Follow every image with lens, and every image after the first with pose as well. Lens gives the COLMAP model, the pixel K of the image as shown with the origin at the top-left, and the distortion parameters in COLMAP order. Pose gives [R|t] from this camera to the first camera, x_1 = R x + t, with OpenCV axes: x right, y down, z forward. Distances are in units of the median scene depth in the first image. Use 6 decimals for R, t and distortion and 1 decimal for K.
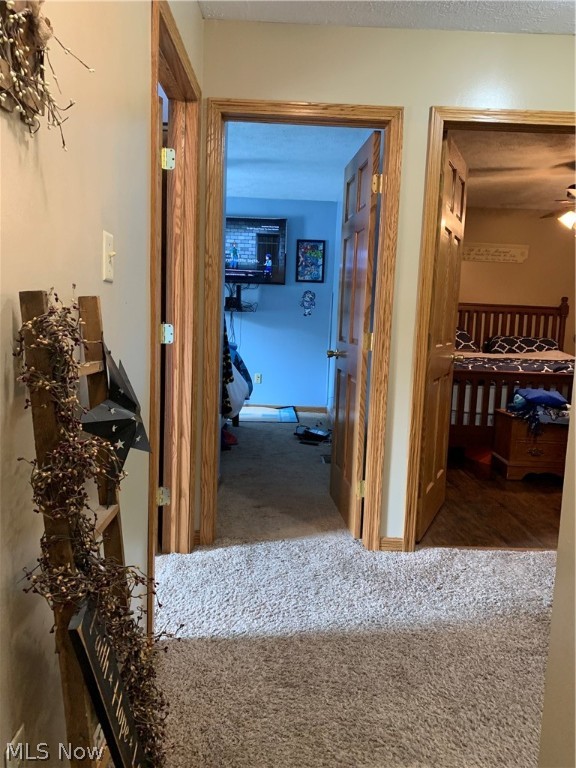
lens RADIAL K [[595.3, 0, 285.7], [0, 595.3, 384.7], [0, 0, 1]] dist [0.031846, -0.012300]
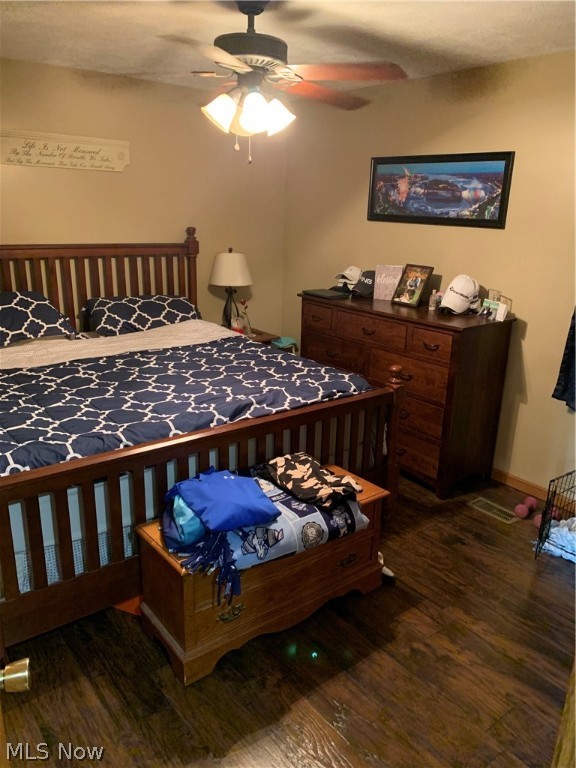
lens RADIAL K [[595.3, 0, 286.1], [0, 595.3, 382.2], [0, 0, 1]] dist [0.031846, -0.012300]
pose [[0.789717, -0.194450, 0.581838, 0.139309], [0.076124, 0.972167, 0.221577, -0.123732], [-0.608730, -0.130692, 0.782539, 0.418196]]
